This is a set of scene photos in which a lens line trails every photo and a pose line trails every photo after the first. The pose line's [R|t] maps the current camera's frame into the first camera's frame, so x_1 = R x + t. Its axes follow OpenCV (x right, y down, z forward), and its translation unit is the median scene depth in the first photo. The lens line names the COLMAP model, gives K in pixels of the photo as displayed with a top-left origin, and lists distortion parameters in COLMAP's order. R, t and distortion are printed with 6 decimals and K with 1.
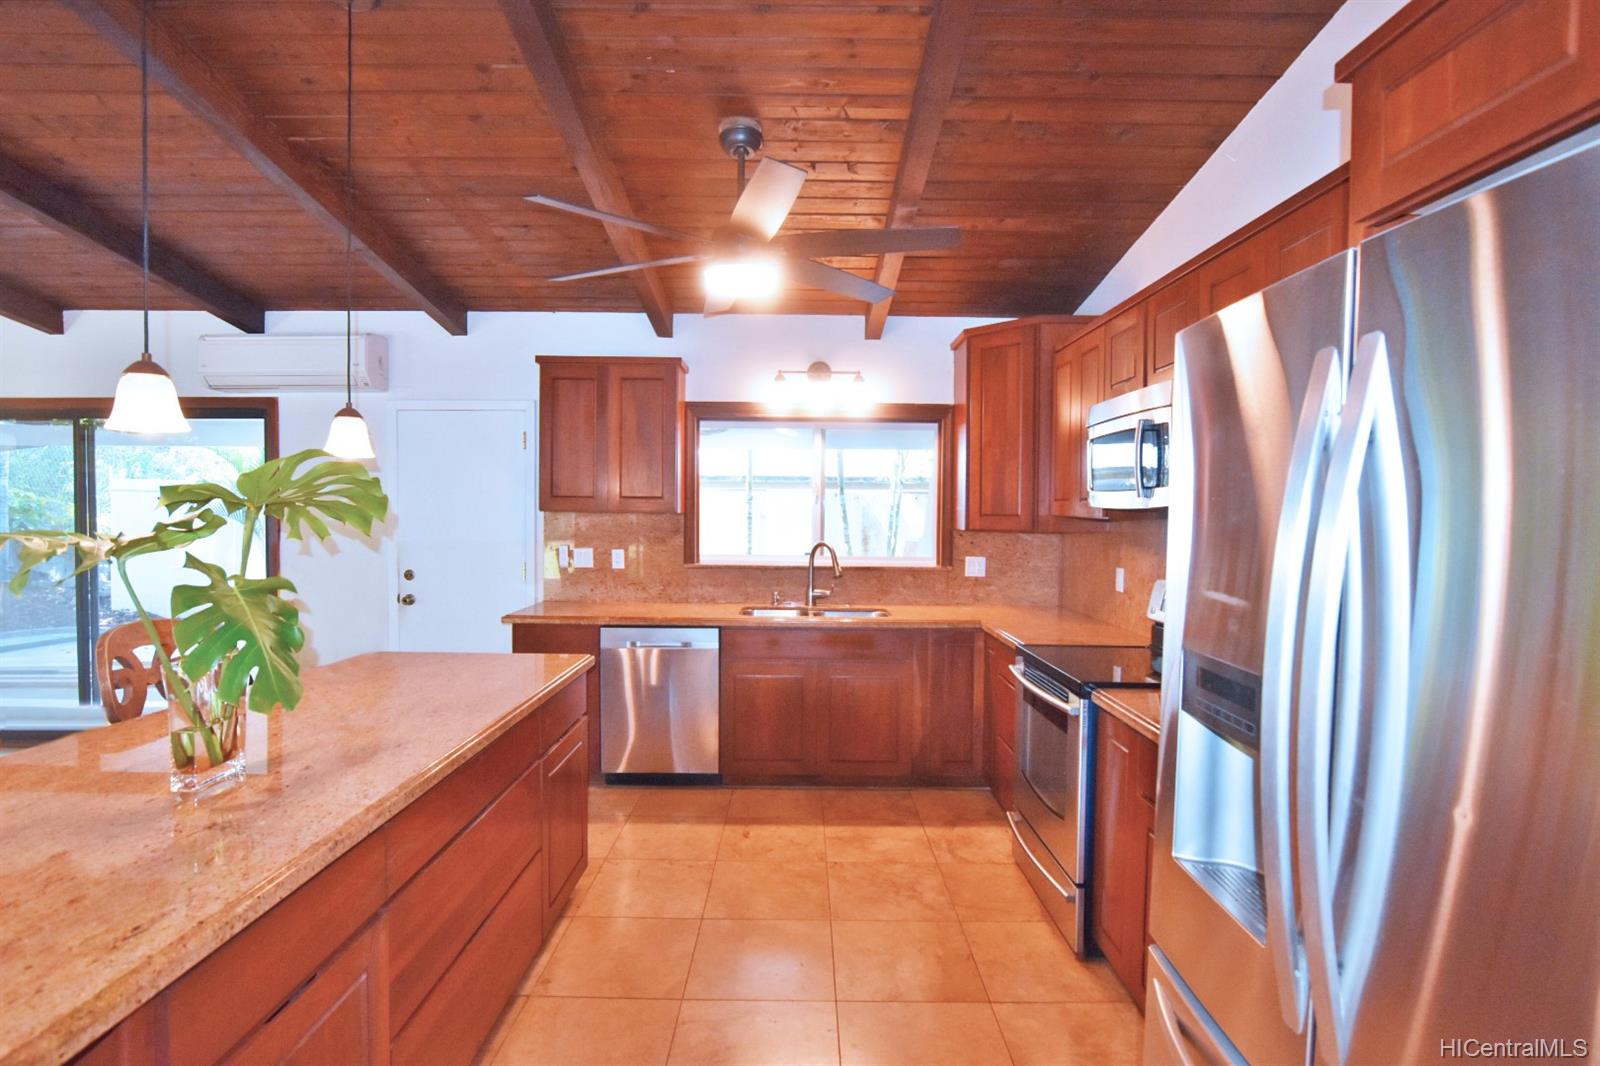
lens RADIAL K [[779.7, 0, 800.0], [0, 779.7, 533.0], [0, 0, 1]] dist [-0.003470, -0.000494]
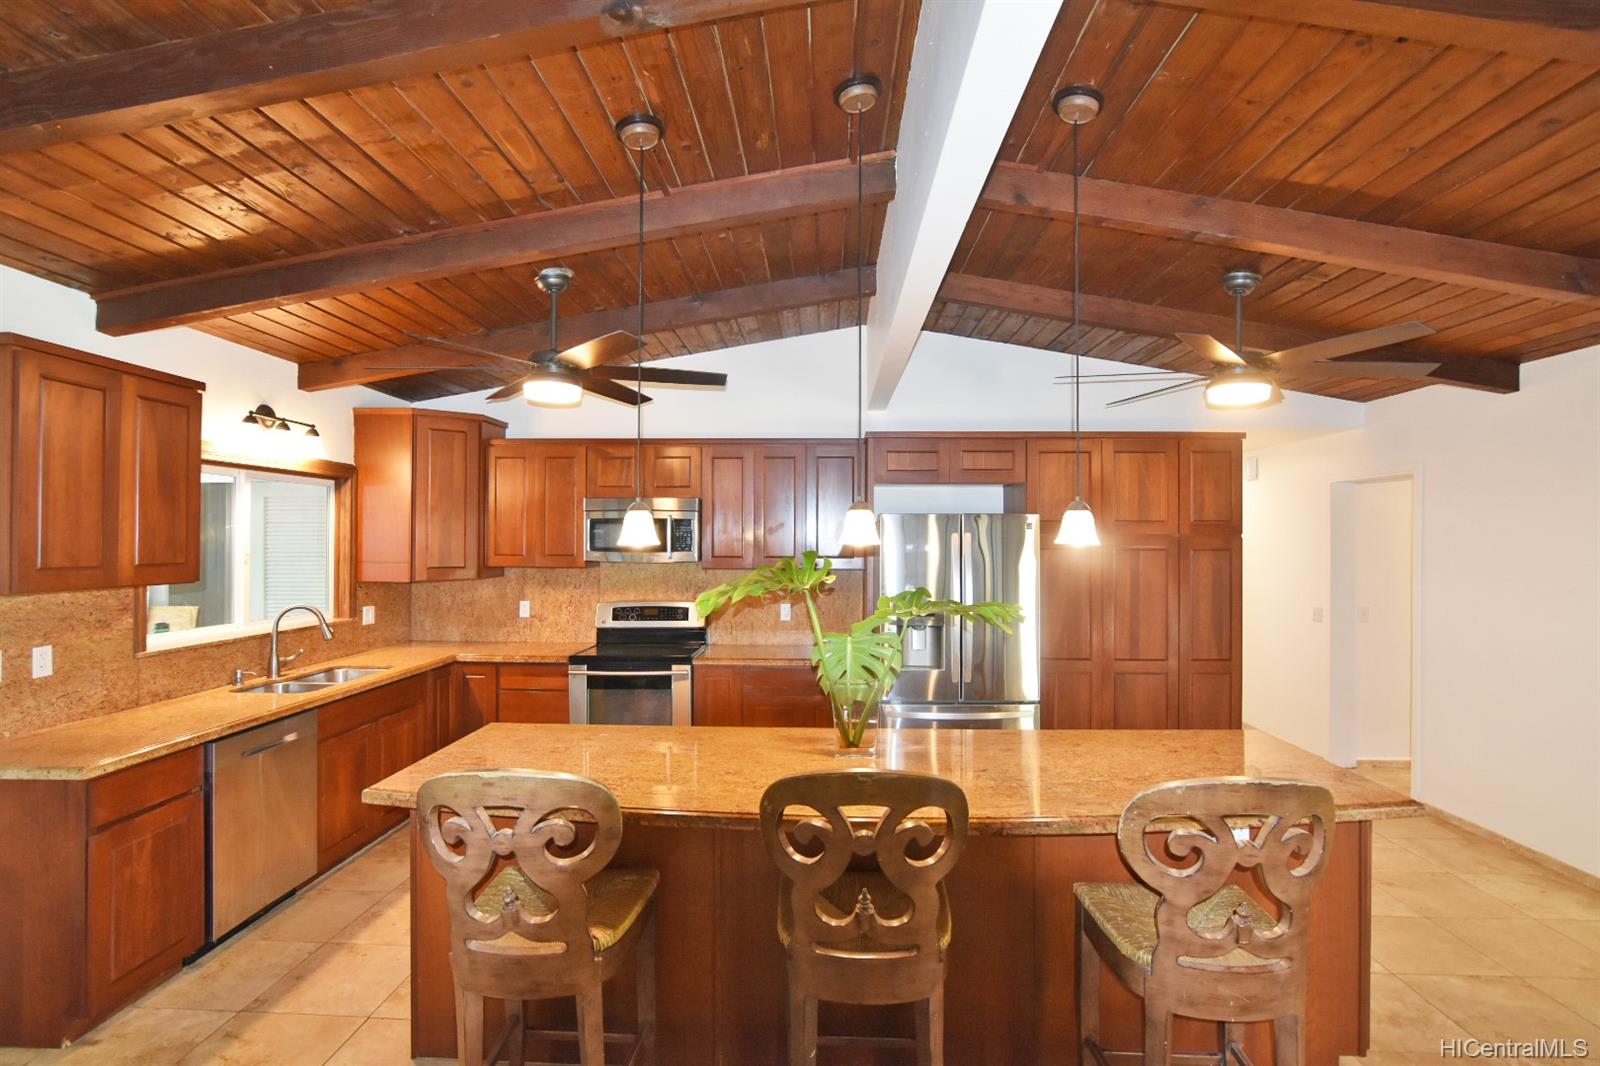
lens RADIAL K [[779.7, 0, 800.0], [0, 779.7, 533.0], [0, 0, 1]] dist [-0.003470, -0.000494]
pose [[0.030854, -0.000037, 0.999524, -0.852007], [0.024464, 0.999700, -0.000718, -0.056480], [-0.999224, 0.024475, 0.030846, 0.356444]]
